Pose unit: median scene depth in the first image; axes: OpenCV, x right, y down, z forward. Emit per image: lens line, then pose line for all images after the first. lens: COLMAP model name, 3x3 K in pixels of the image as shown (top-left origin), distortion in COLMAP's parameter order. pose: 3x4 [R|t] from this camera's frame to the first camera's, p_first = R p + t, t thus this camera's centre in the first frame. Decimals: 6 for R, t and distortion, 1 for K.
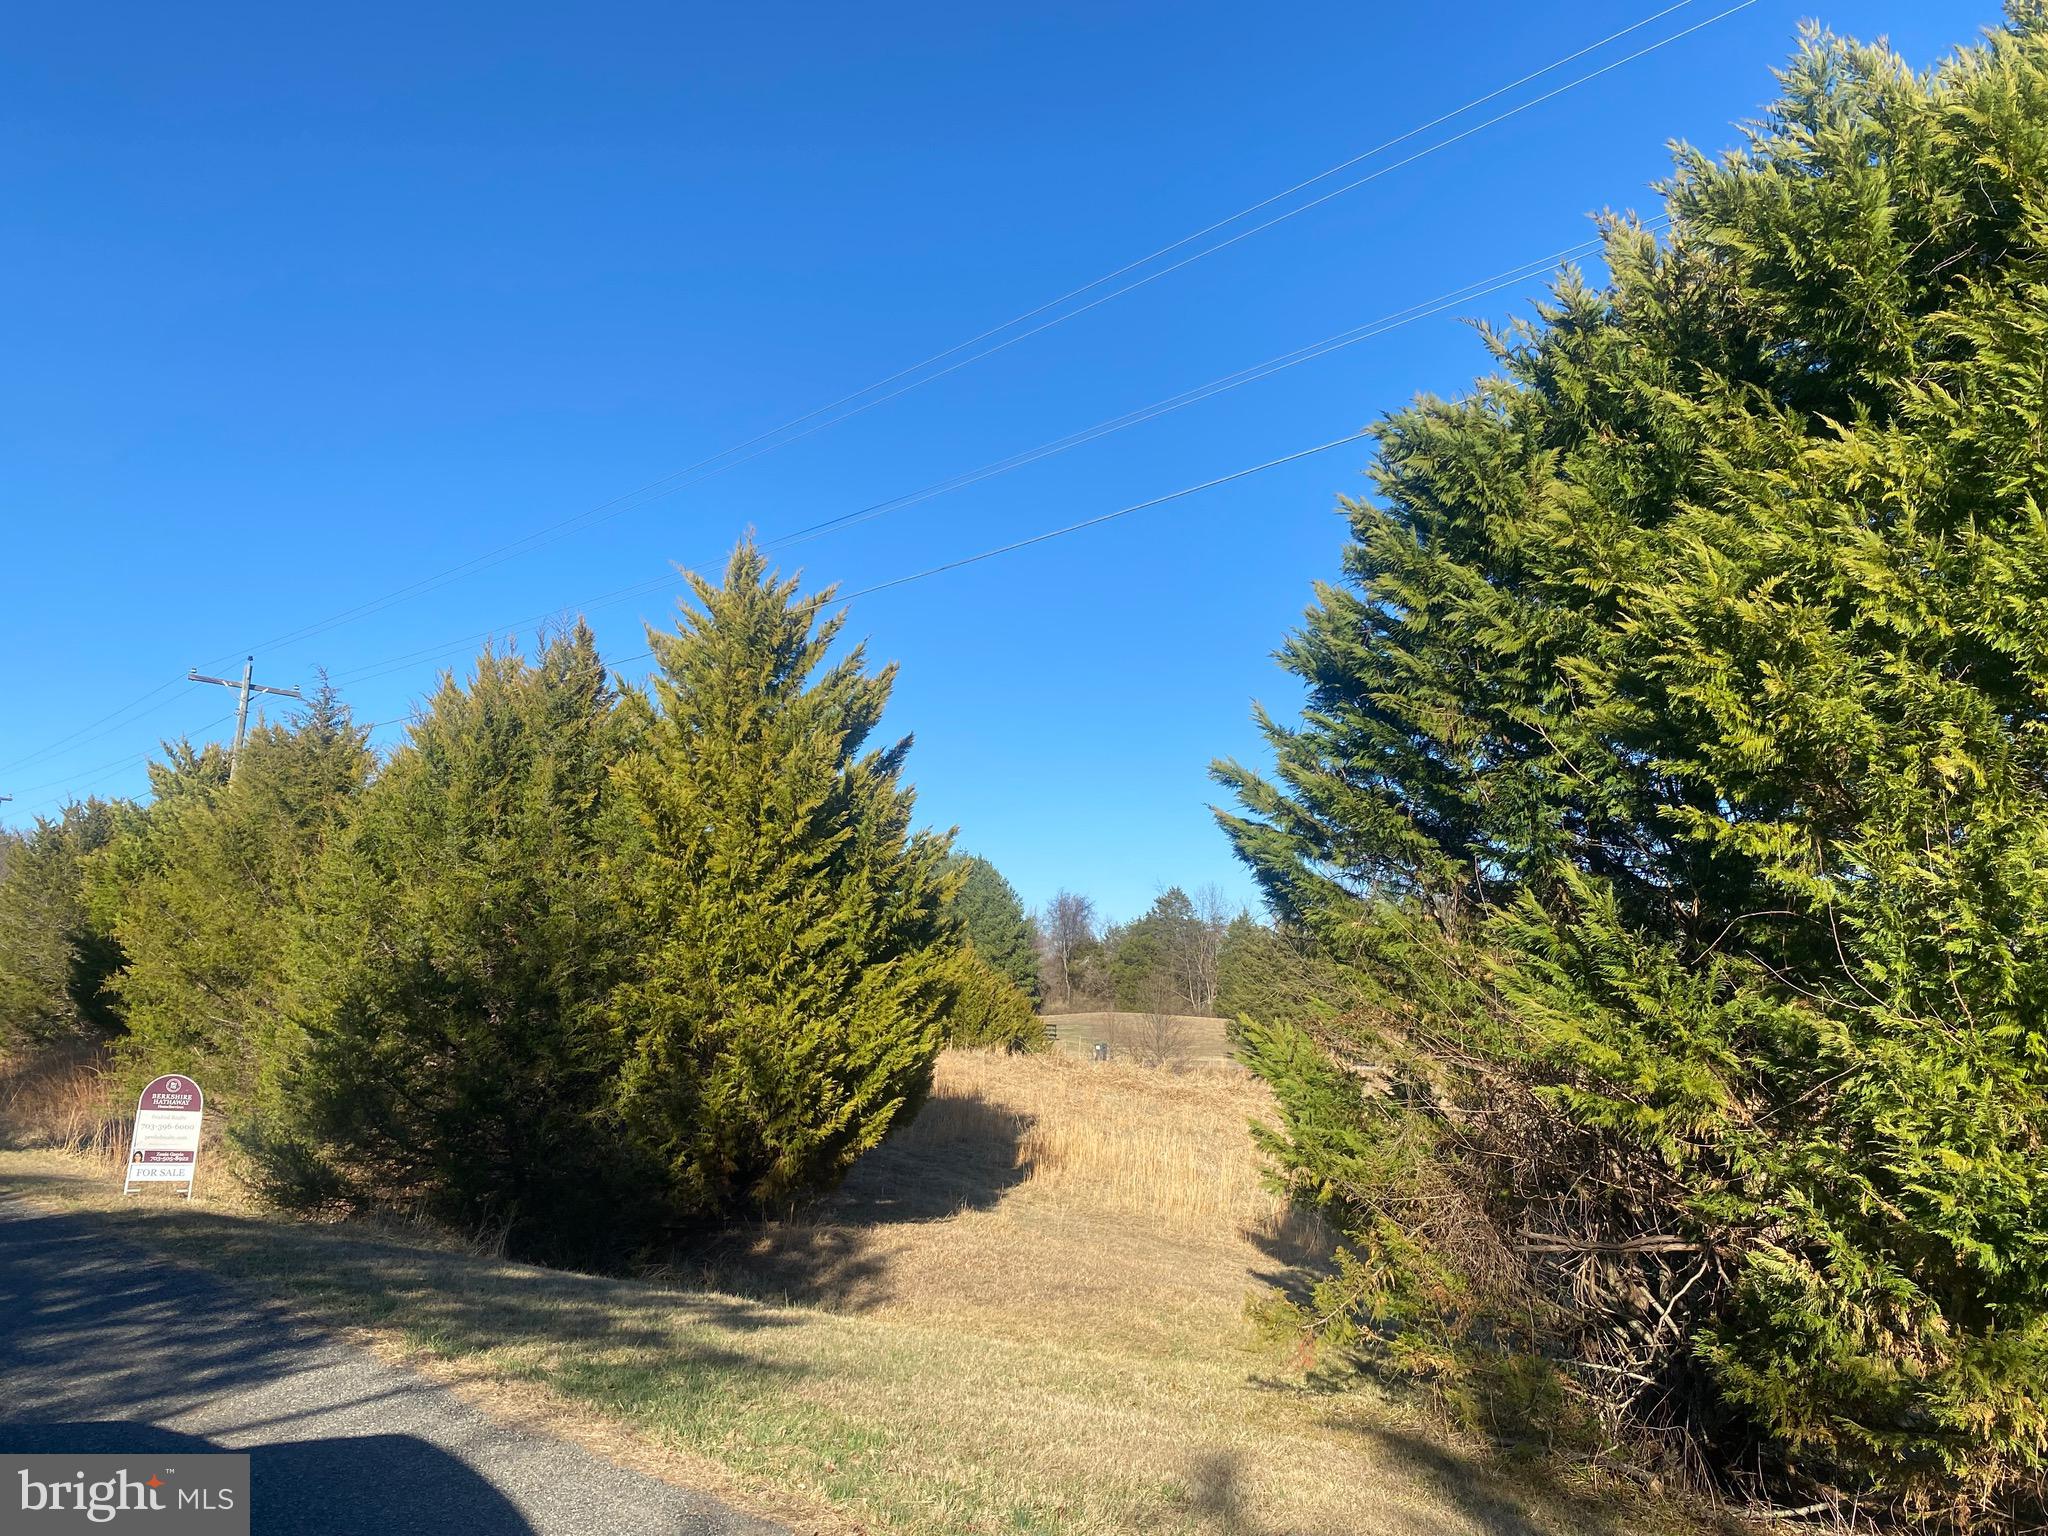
lens RADIAL K [[1575.0, 0, 1011.3], [0, 1575.0, 738.0], [0, 0, 1]] dist [0.030877, -0.037014]
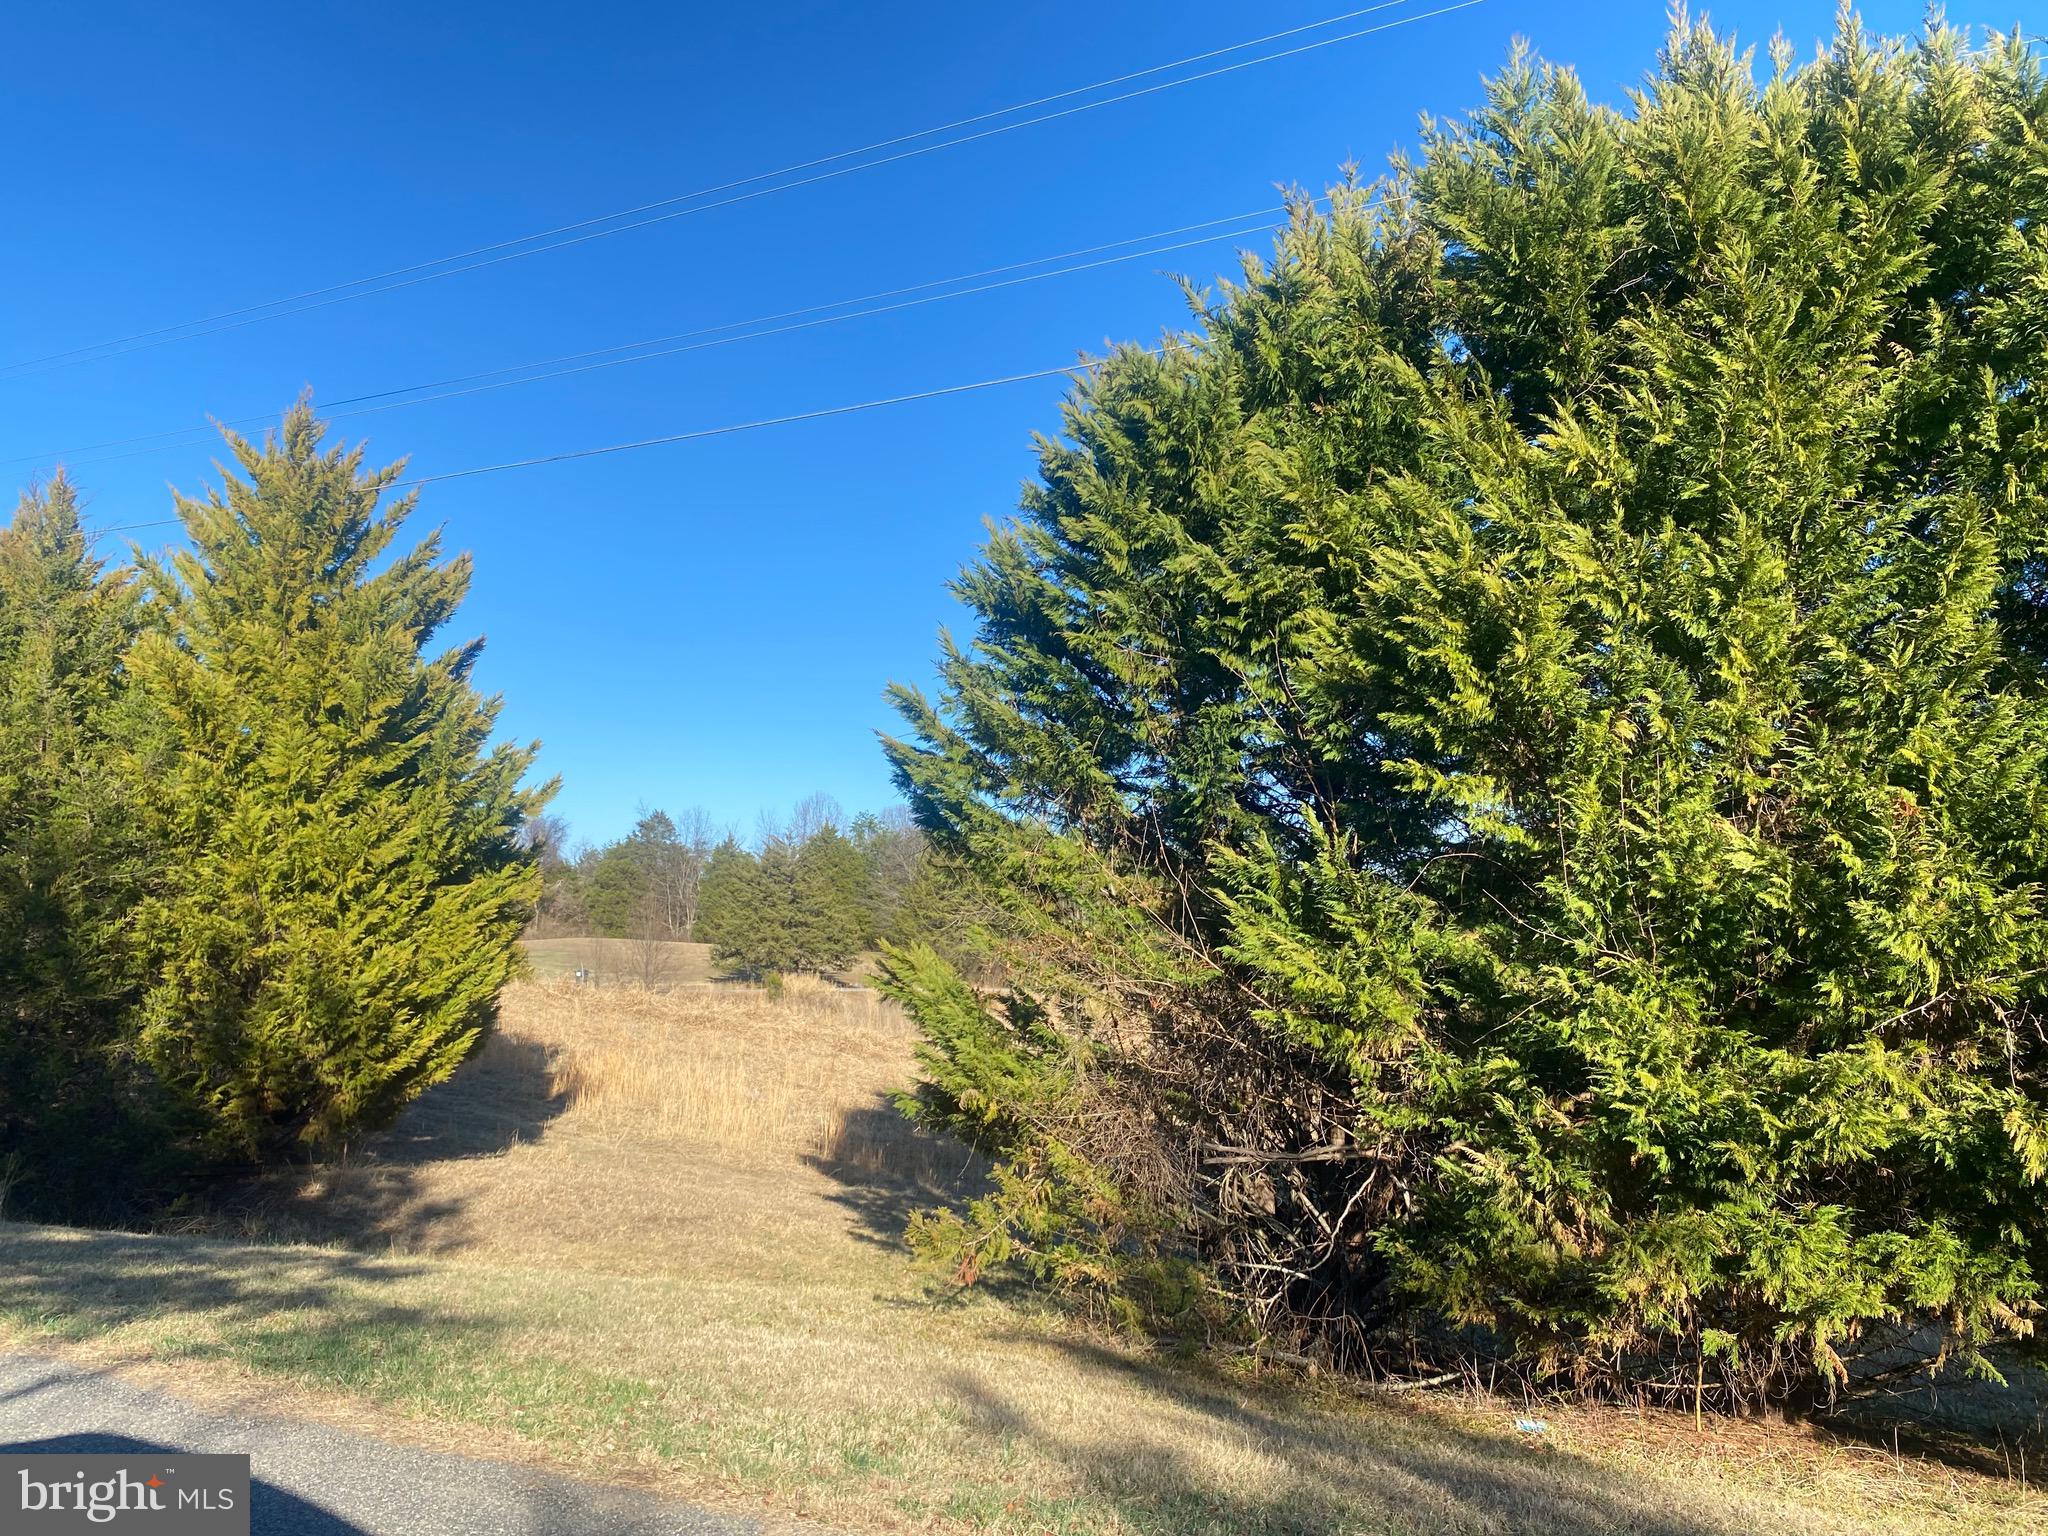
lens RADIAL K [[1575.0, 0, 1020.5], [0, 1575.0, 759.5], [0, 0, 1]] dist [0.030877, -0.037014]
pose [[0.943005, 0.045880, 0.329599, -0.085483], [-0.065447, 0.996676, 0.048514, 0.004725], [-0.326278, -0.067320, 0.942874, 0.029207]]
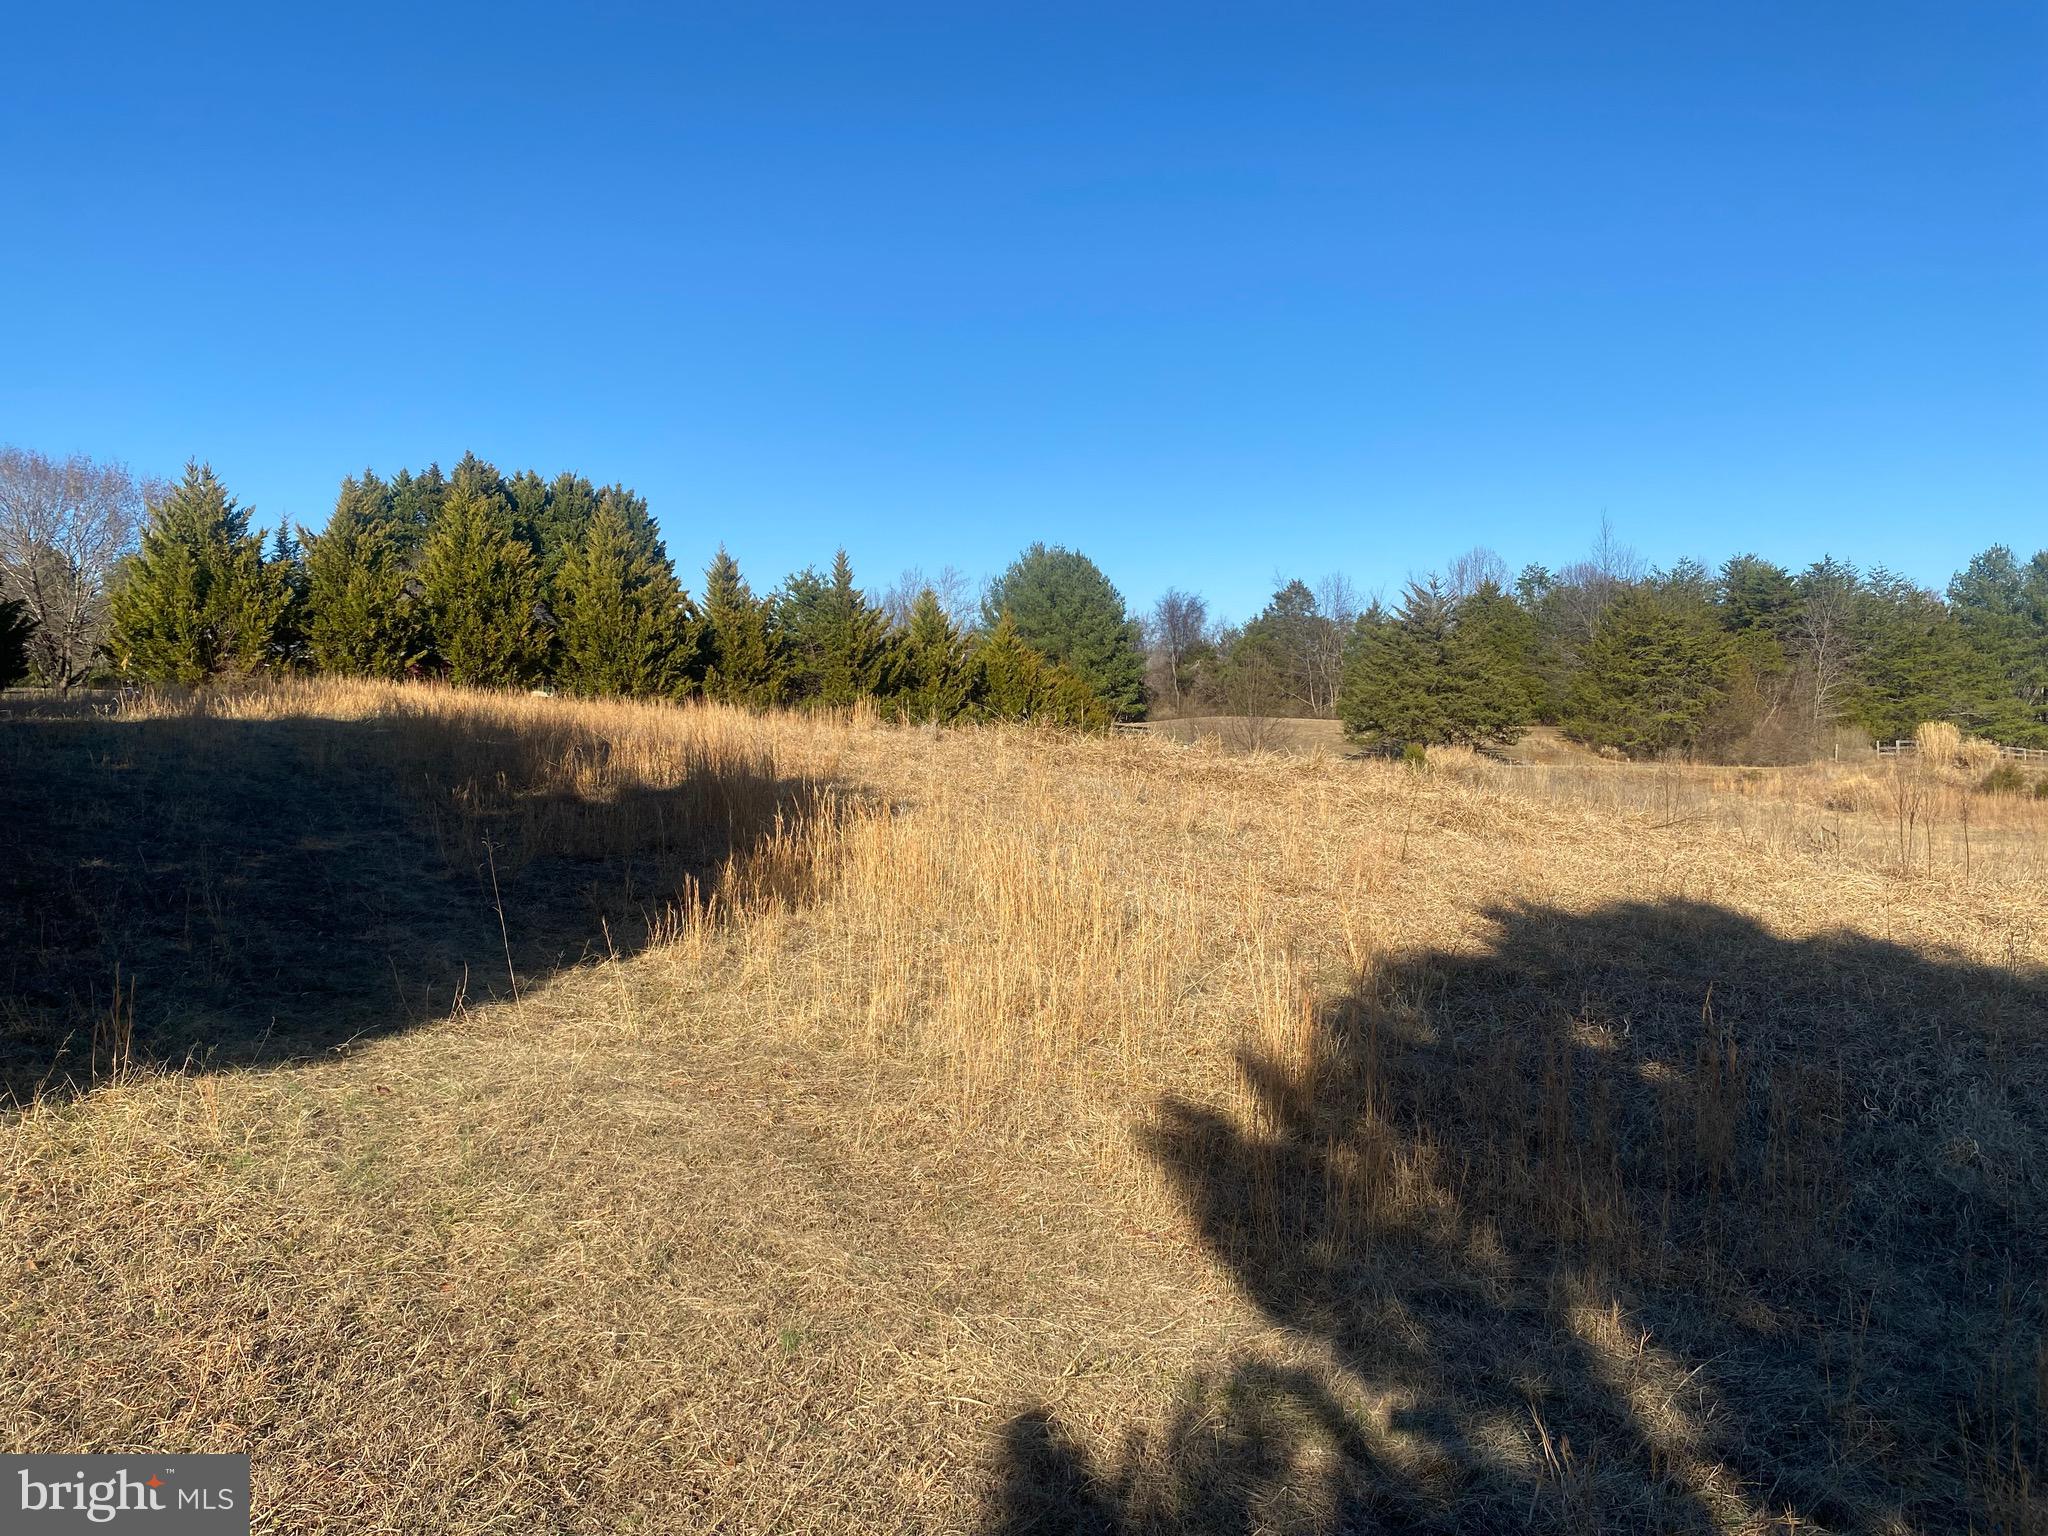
lens RADIAL K [[1575.0, 0, 1016.2], [0, 1575.0, 812.0], [0, 0, 1]] dist [0.030877, -0.037014]
pose [[0.996484, -0.014028, -0.082596, 0.174452], [0.031762, 0.975541, 0.217511, 0.229642], [0.077525, -0.219369, 0.972557, 0.885099]]
